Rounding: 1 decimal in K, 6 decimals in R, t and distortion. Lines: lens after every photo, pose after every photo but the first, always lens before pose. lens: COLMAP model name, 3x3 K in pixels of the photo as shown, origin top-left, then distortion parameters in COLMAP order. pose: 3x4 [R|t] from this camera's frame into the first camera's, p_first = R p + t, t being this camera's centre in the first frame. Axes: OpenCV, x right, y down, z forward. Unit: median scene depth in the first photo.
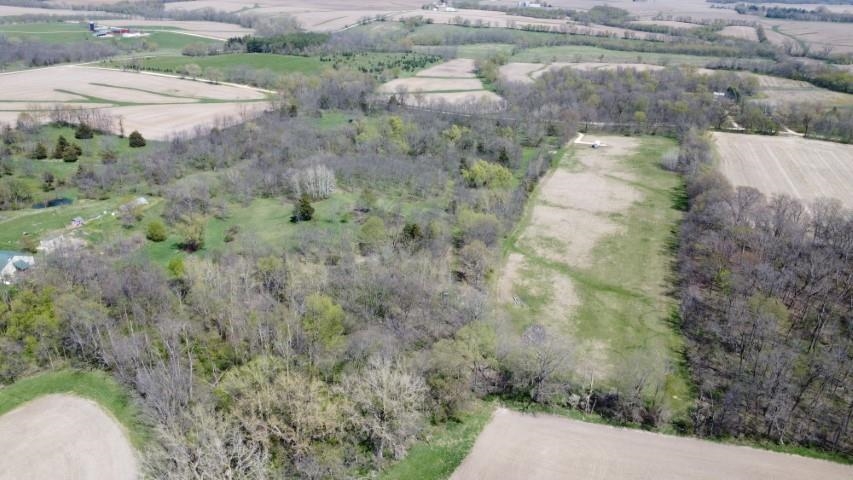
lens RADIAL K [[620.0, 0, 424.9], [0, 620.0, 241.9], [0, 0, 1]] dist [-0.027586, -0.009619]
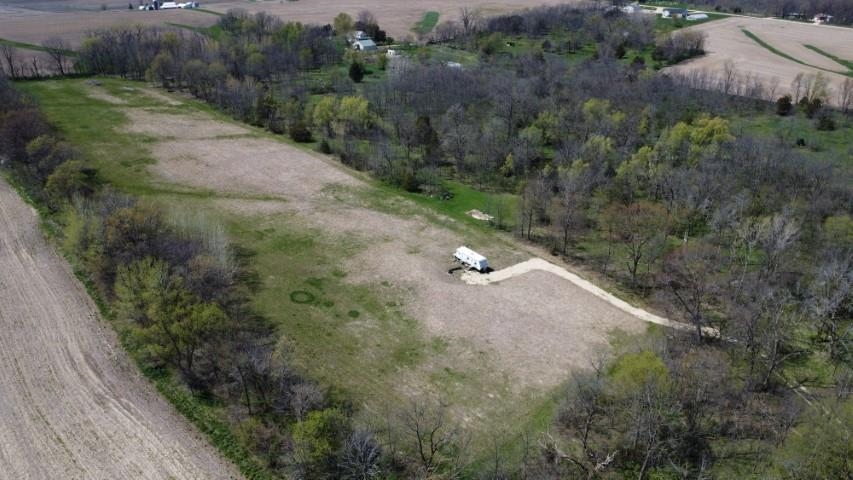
lens RADIAL K [[620.0, 0, 424.5], [0, 620.0, 241.8], [0, 0, 1]] dist [-0.027586, -0.009619]
pose [[-0.473358, 0.349081, -0.808749, 0.544216], [-0.370263, 0.754227, 0.542261, -0.329582], [0.799273, 0.556133, -0.227768, 1.018420]]
